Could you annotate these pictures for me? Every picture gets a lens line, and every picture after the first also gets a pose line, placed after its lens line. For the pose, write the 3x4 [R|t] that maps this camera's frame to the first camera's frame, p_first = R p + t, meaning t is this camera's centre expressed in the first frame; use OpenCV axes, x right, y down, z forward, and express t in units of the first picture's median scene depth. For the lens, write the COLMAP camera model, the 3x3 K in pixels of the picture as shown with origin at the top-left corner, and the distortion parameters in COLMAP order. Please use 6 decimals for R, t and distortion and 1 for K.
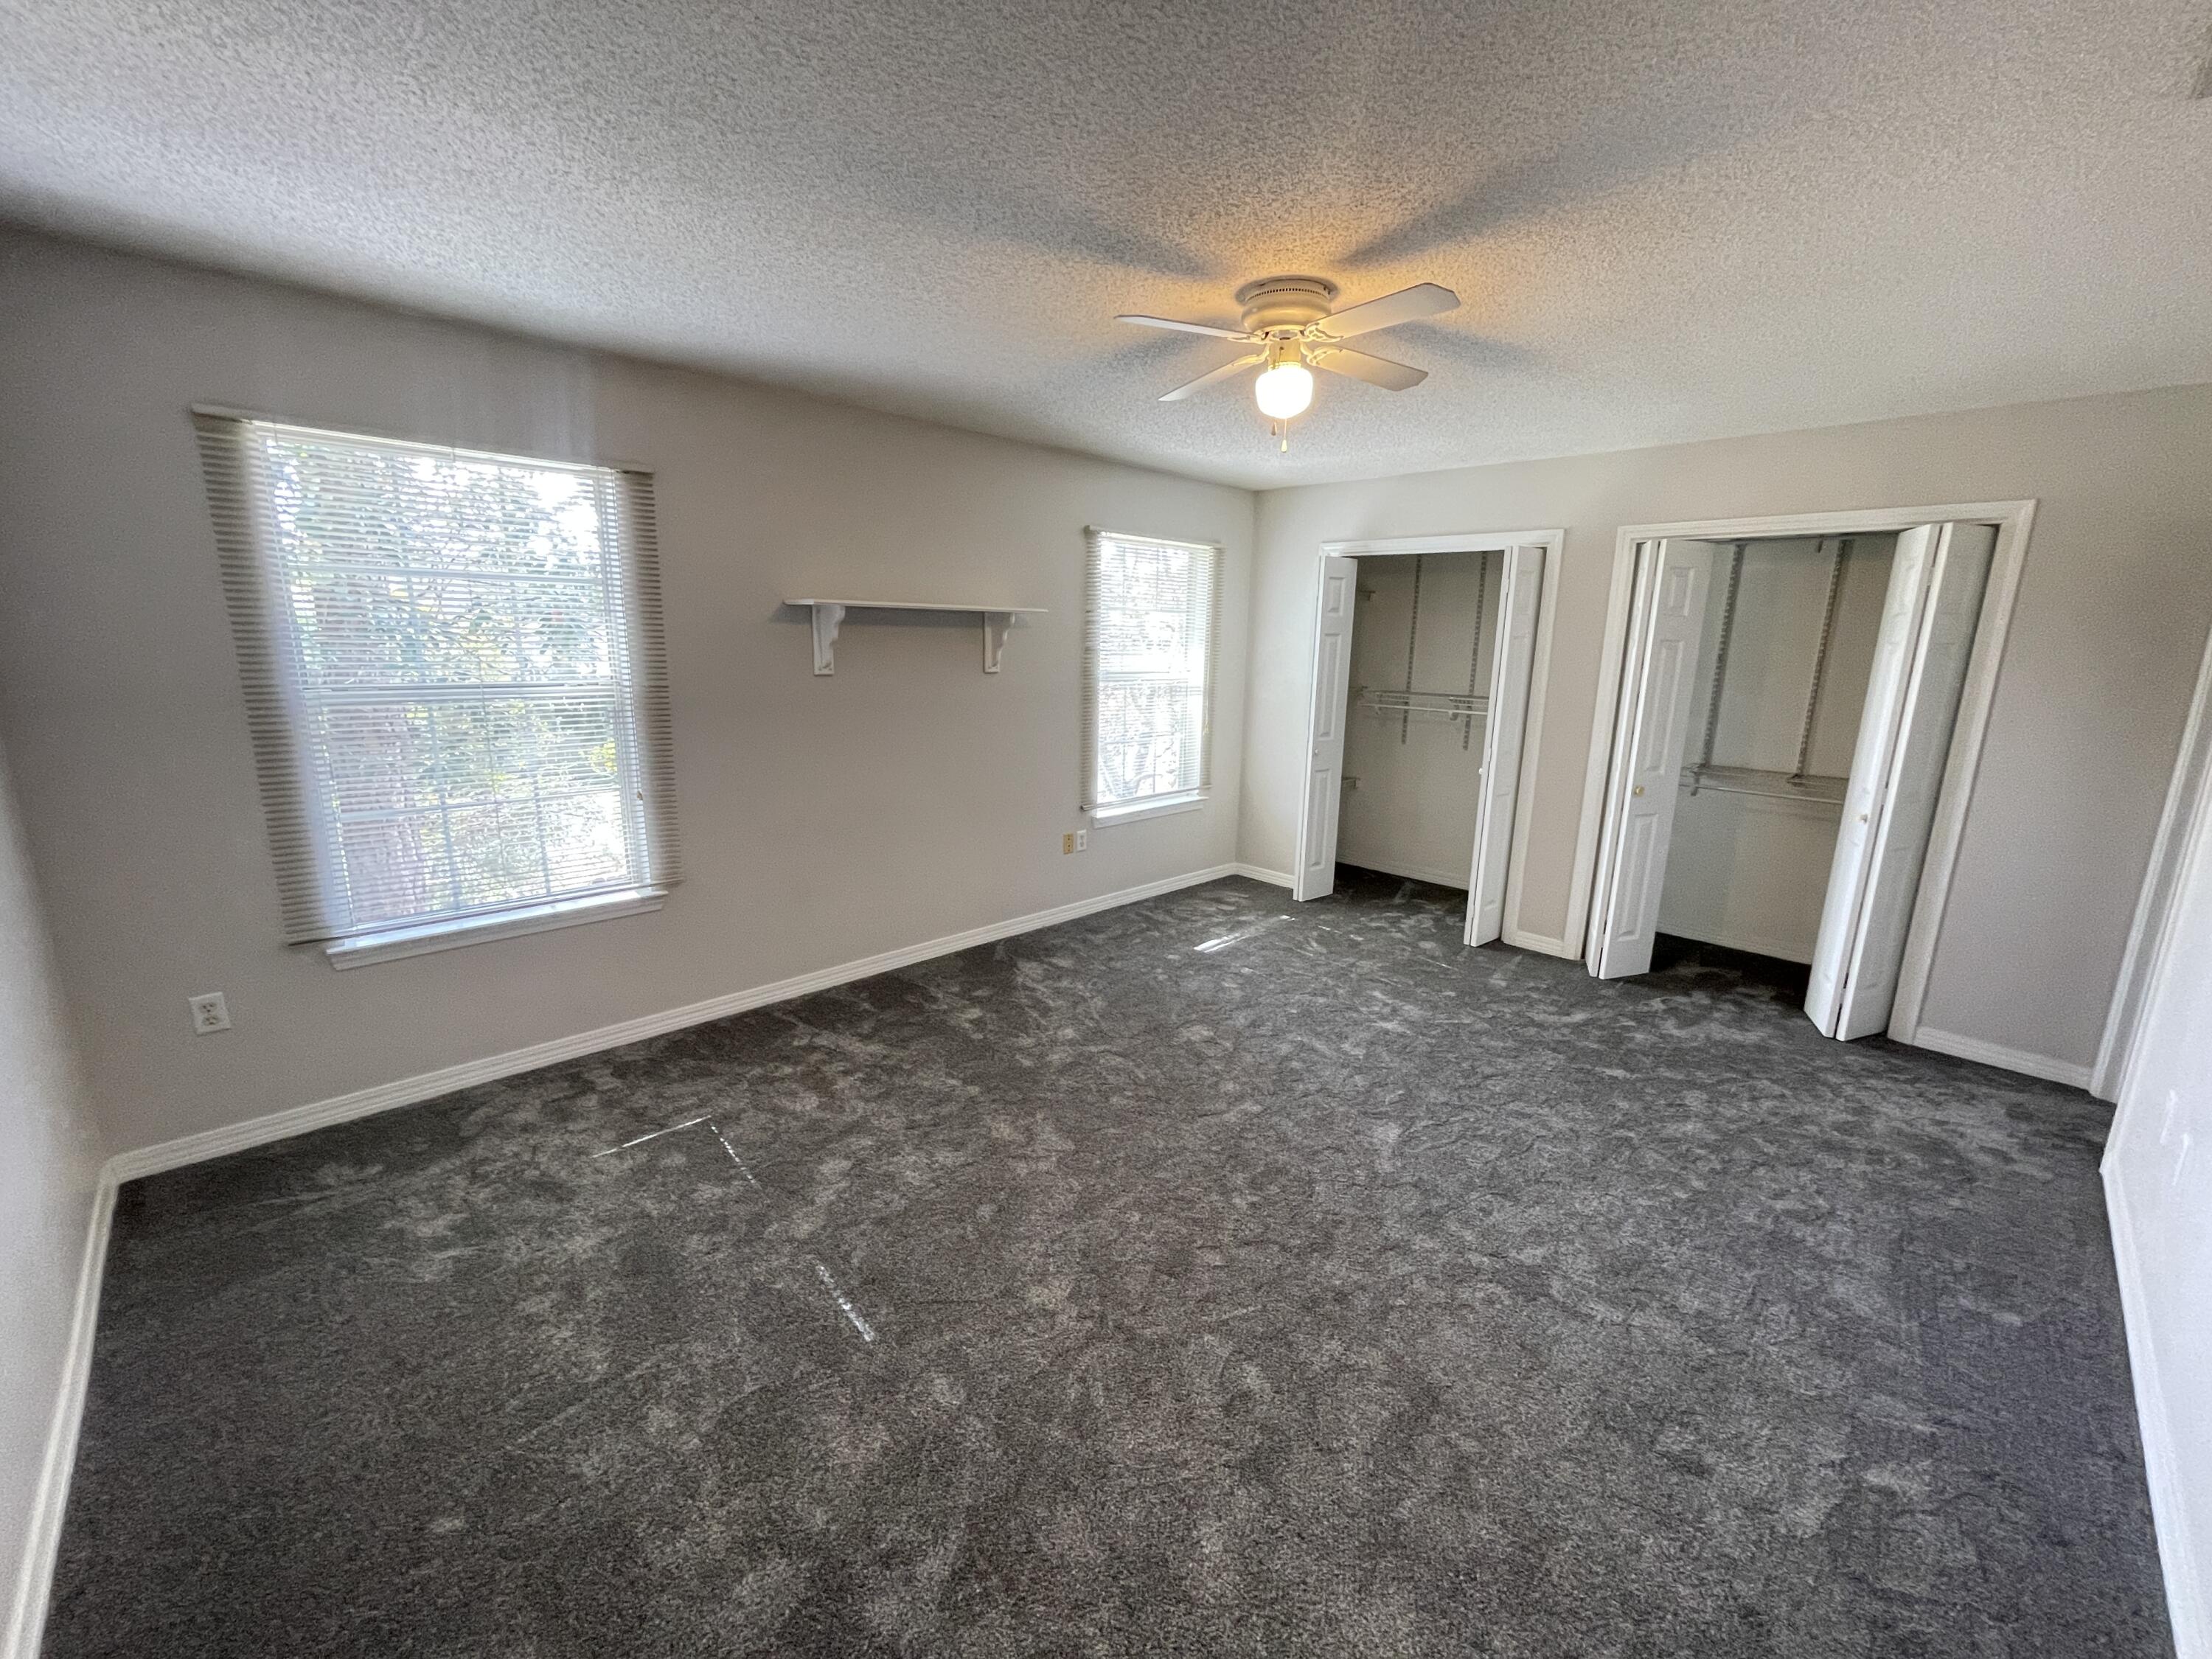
lens RADIAL K [[888.6, 0, 1097.0], [0, 888.6, 820.0], [0, 0, 1]] dist [0.002203, -0.000822]
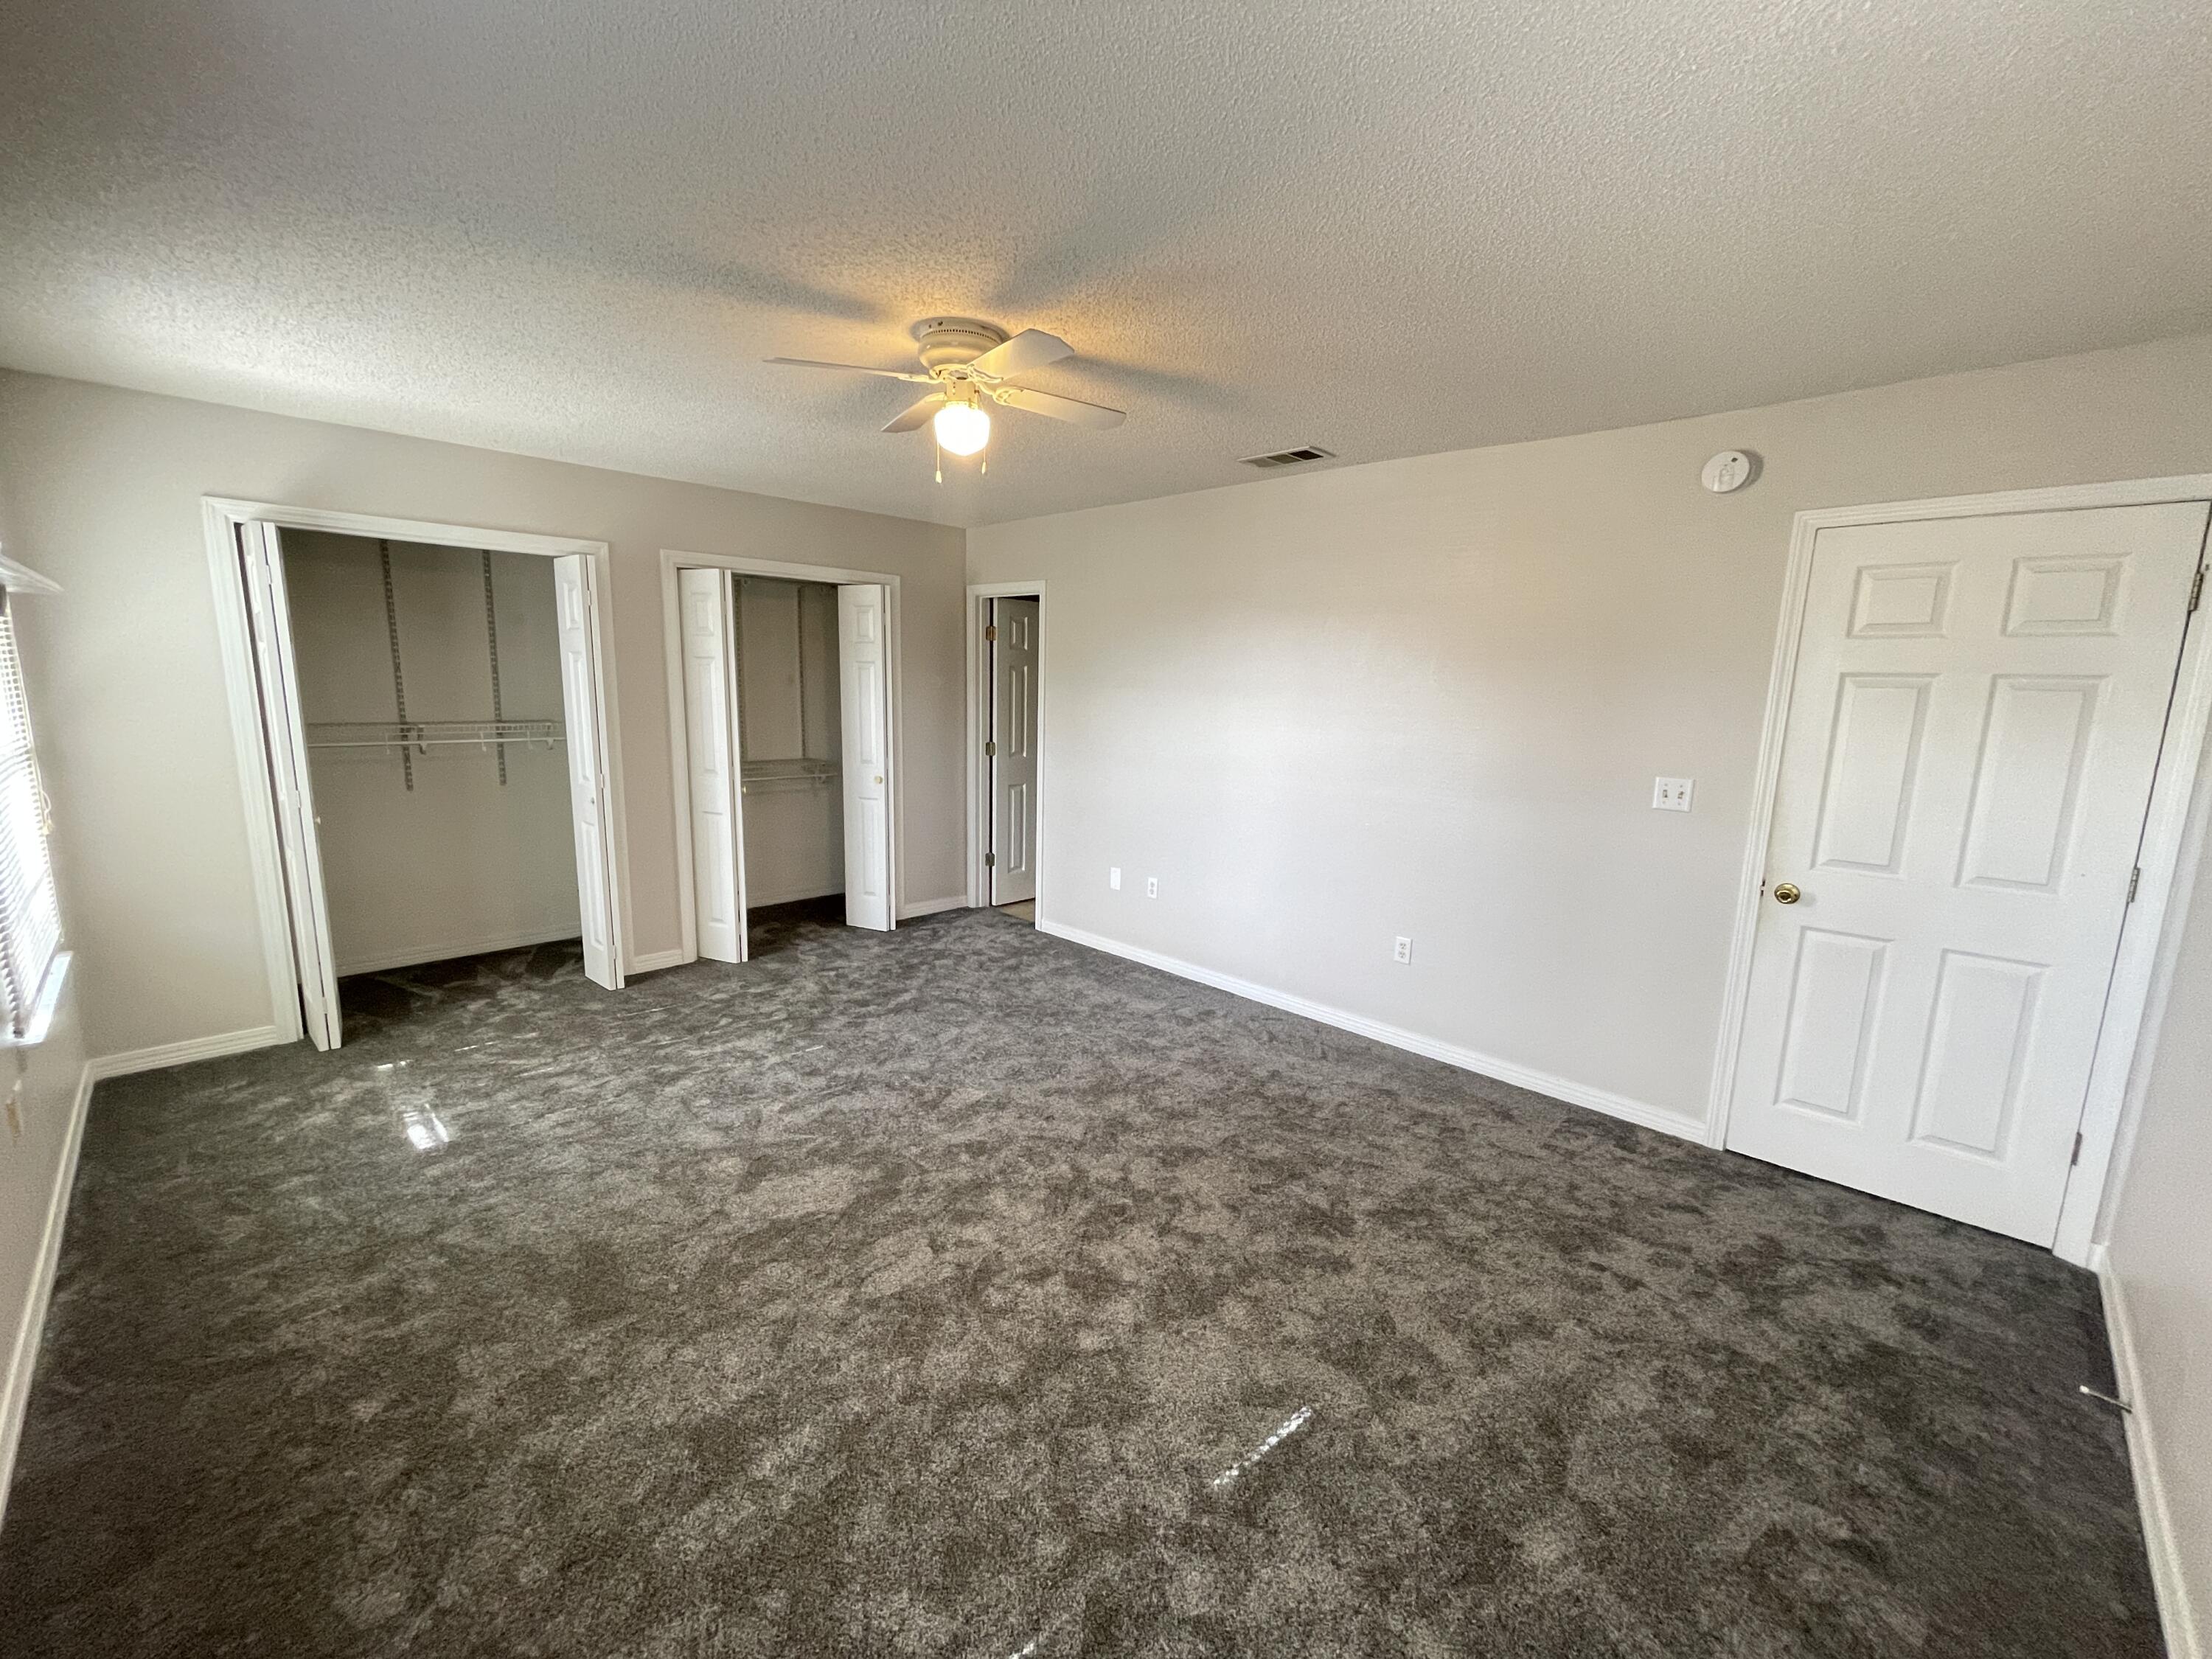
lens RADIAL K [[888.6, 0, 1098.4], [0, 888.6, 830.3], [0, 0, 1]] dist [0.002203, -0.000822]
pose [[-0.009492, -0.191661, 0.981415, -0.515883], [0.179063, 0.965270, 0.190240, -0.116662], [-0.983792, 0.177541, 0.025157, 0.522708]]
